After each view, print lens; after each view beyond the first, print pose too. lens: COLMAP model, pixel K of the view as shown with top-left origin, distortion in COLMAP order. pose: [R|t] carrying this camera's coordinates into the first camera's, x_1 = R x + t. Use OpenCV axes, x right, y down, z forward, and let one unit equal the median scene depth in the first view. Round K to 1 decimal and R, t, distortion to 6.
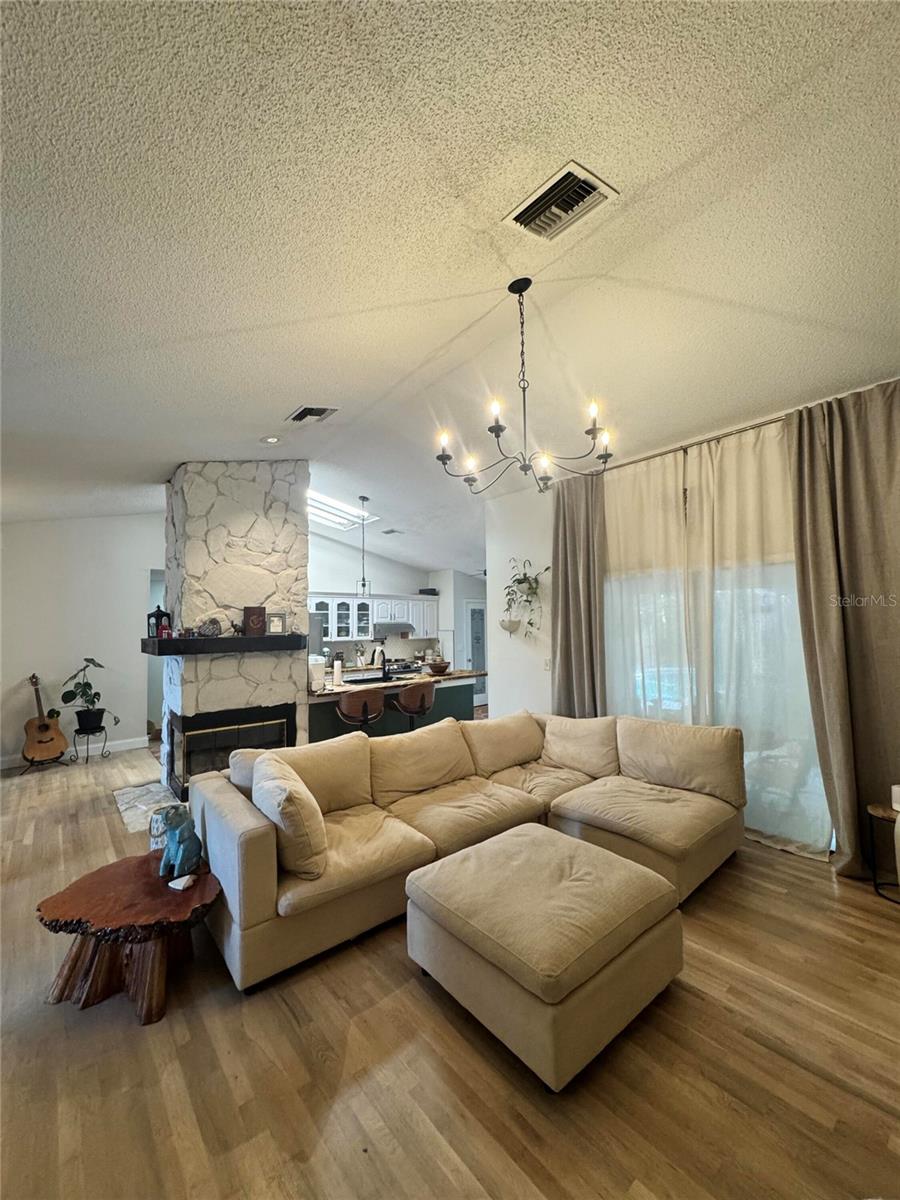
lens RADIAL K [[480.4, 0, 449.7], [0, 480.4, 598.4], [0, 0, 1]] dist [-0.002834, -0.000211]
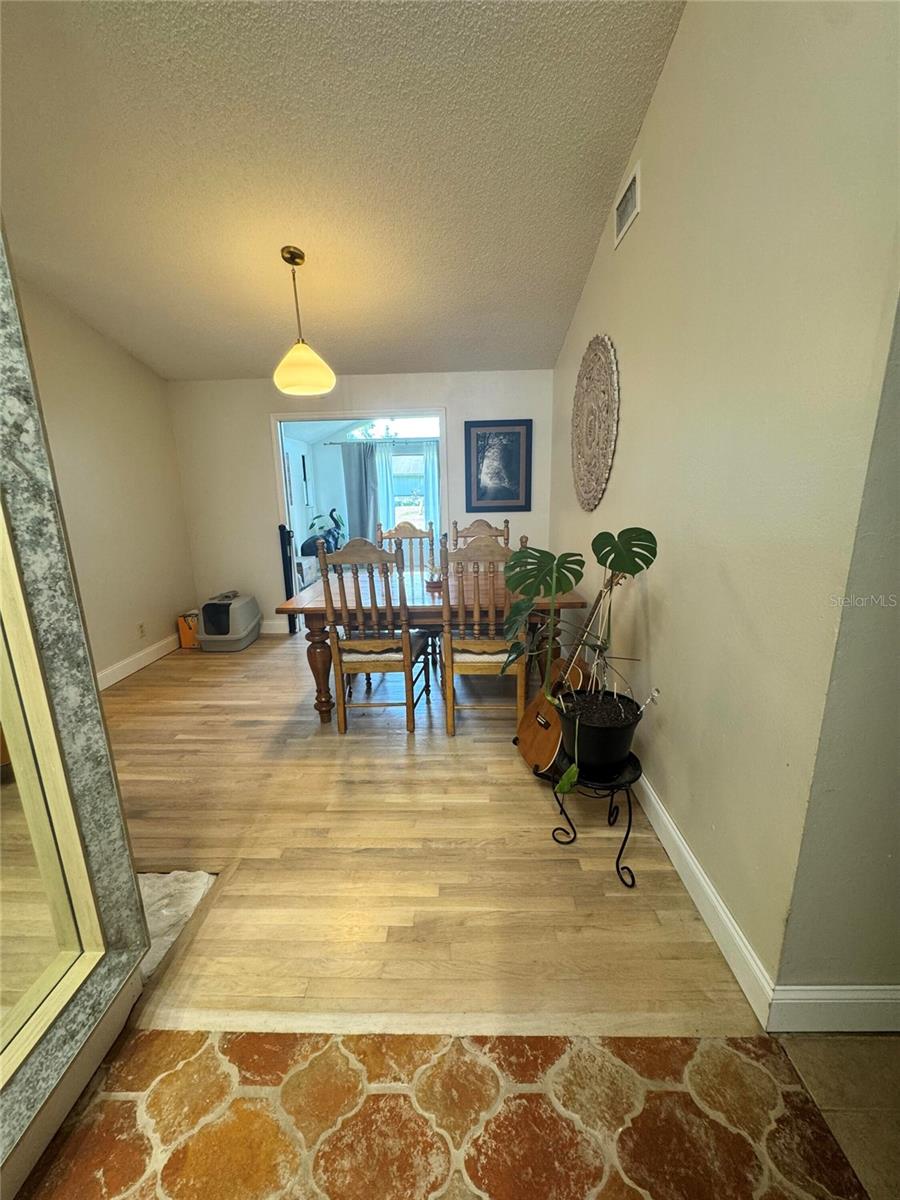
lens RADIAL K [[480.4, 0, 450.7], [0, 480.4, 599.6], [0, 0, 1]] dist [-0.002834, -0.000211]
pose [[-0.663020, 0.198384, -0.721837, -0.577030], [0.068637, 0.976295, 0.205274, 0.122379], [0.745449, 0.086556, -0.660919, 1.326776]]
